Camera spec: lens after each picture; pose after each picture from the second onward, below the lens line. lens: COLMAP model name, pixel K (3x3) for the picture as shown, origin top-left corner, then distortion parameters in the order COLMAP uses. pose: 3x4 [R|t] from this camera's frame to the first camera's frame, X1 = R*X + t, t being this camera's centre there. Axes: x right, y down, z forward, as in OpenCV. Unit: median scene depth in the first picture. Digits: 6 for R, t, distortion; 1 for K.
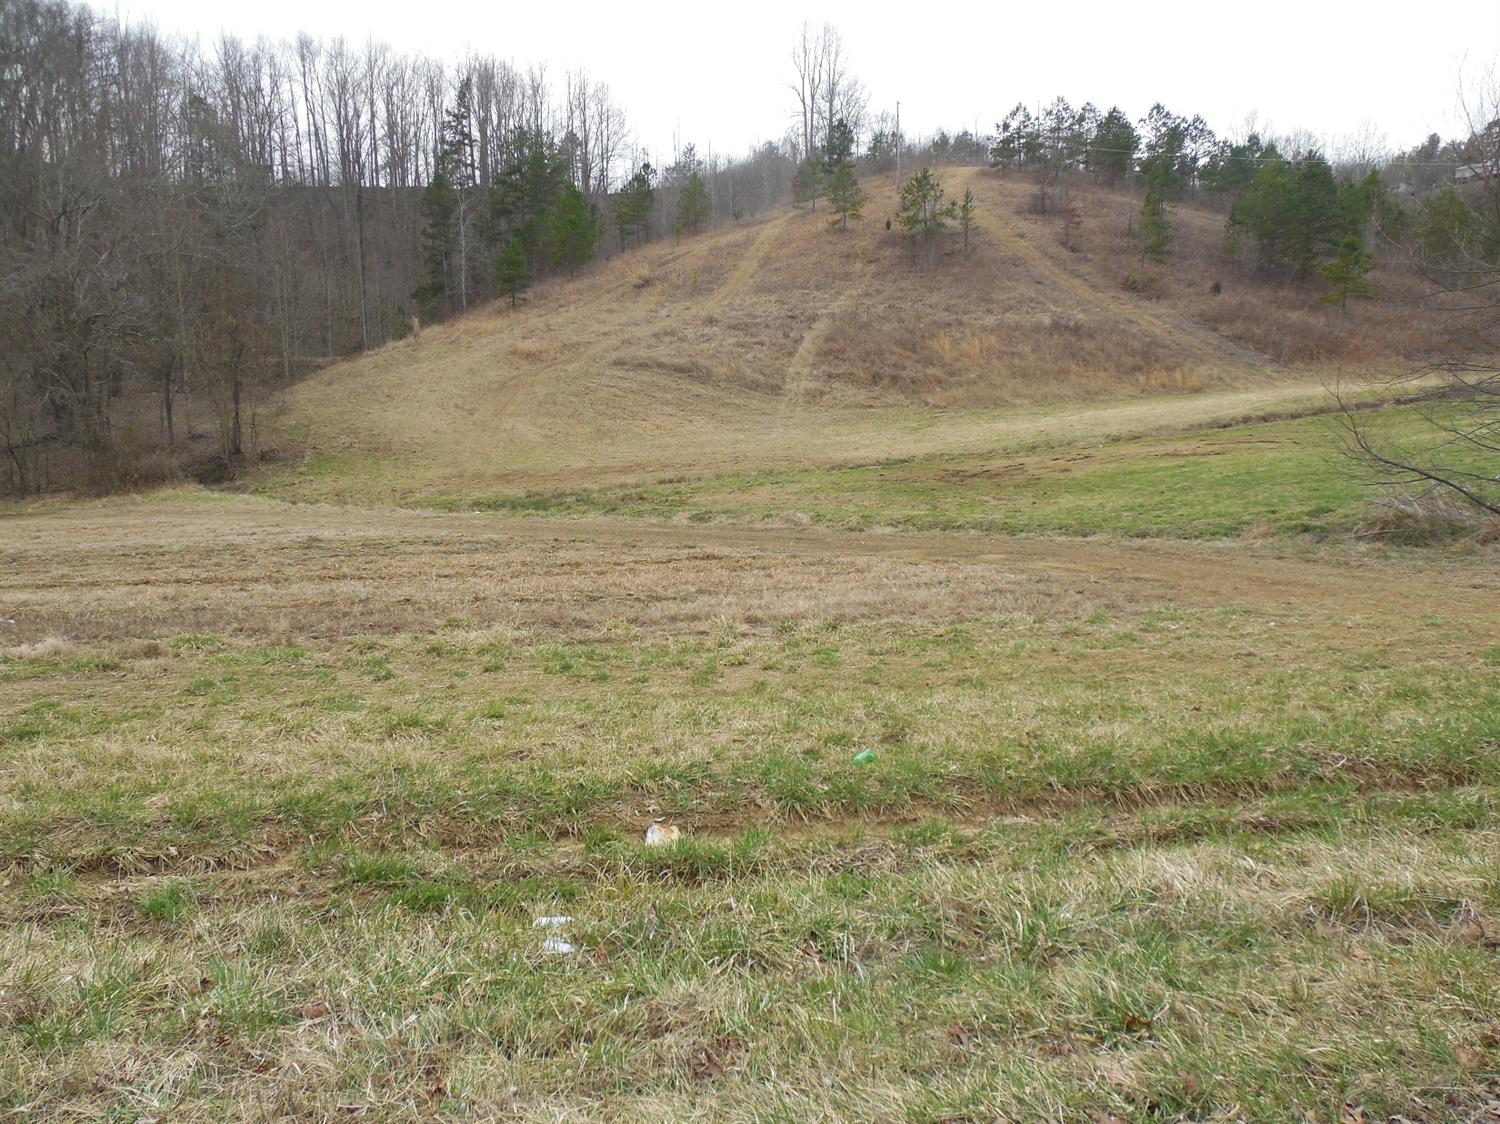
lens RADIAL K [[1128.3, 0, 752.0], [0, 1128.3, 548.3], [0, 0, 1]] dist [0.006535, 0.002572]
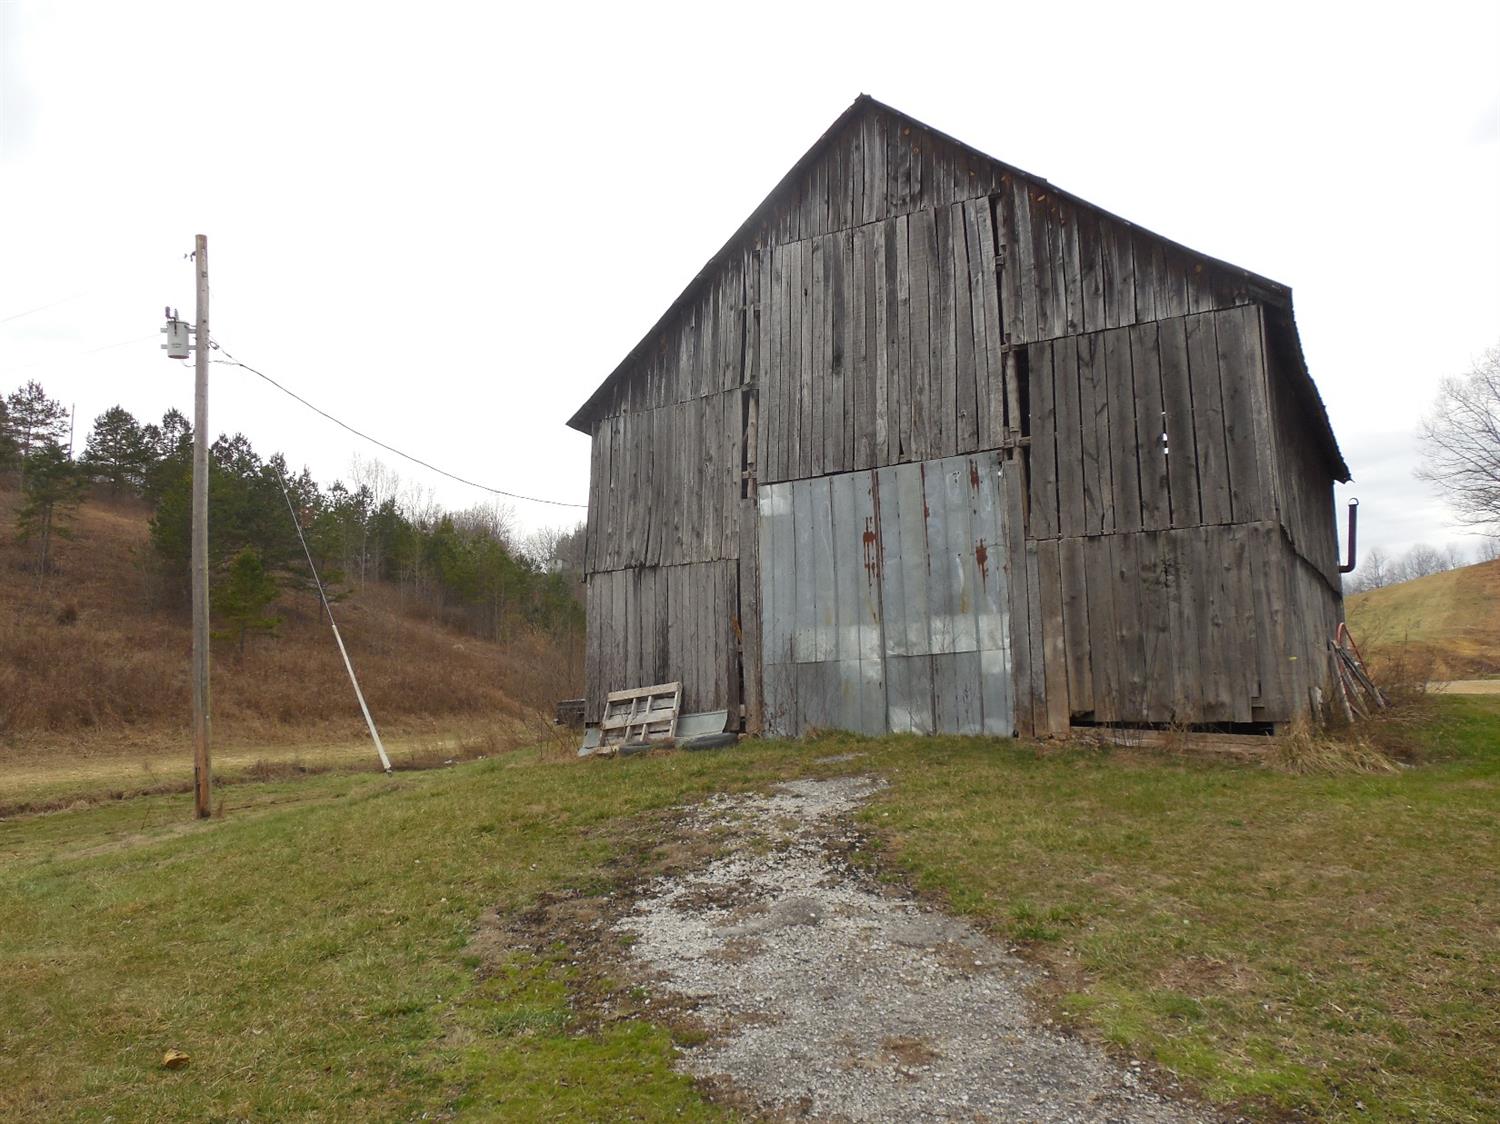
lens RADIAL K [[1128.3, 0, 752.0], [0, 1128.3, 548.3], [0, 0, 1]] dist [0.006535, 0.002572]
pose [[0.811850, 0.072758, 0.579315, 0.226558], [0.110531, 0.955112, -0.274852, -0.025675], [-0.573309, 0.287171, 0.767366, 0.154506]]
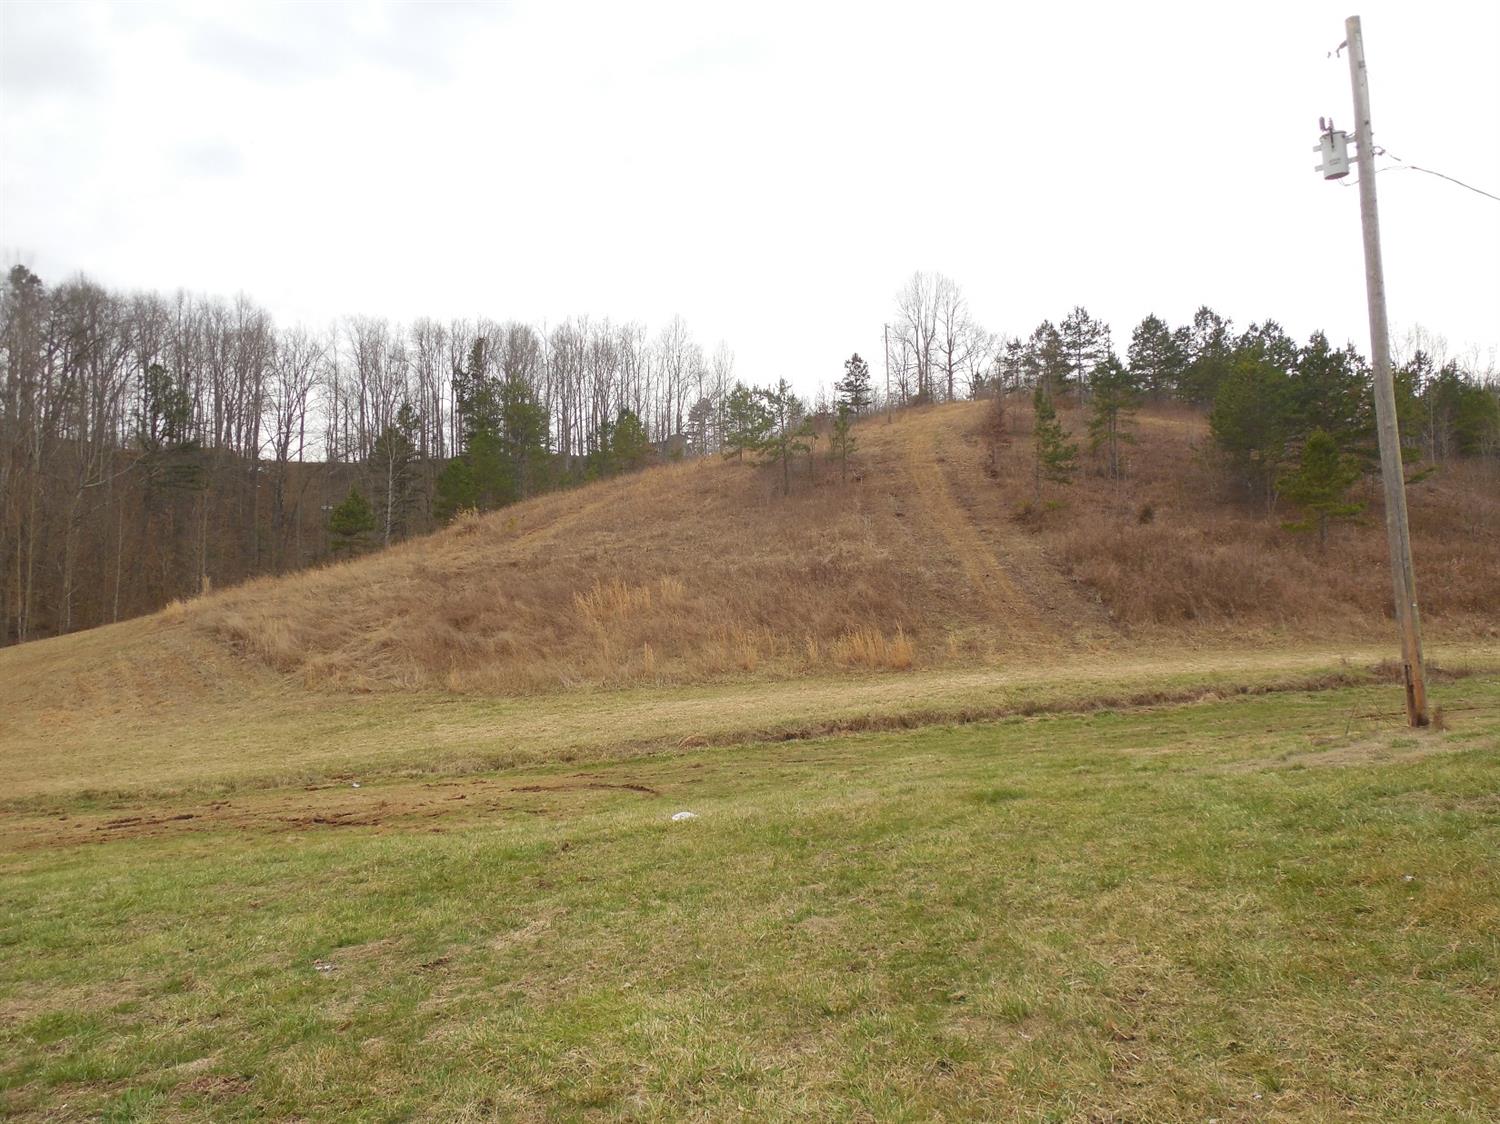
lens RADIAL K [[1128.3, 0, 752.0], [0, 1128.3, 548.3], [0, 0, 1]] dist [0.006535, 0.002572]
pose [[0.975835, -0.021103, -0.217489, 0.209629], [-0.029216, 0.973789, -0.225571, -0.030546], [0.216548, 0.226474, 0.949640, 0.190216]]
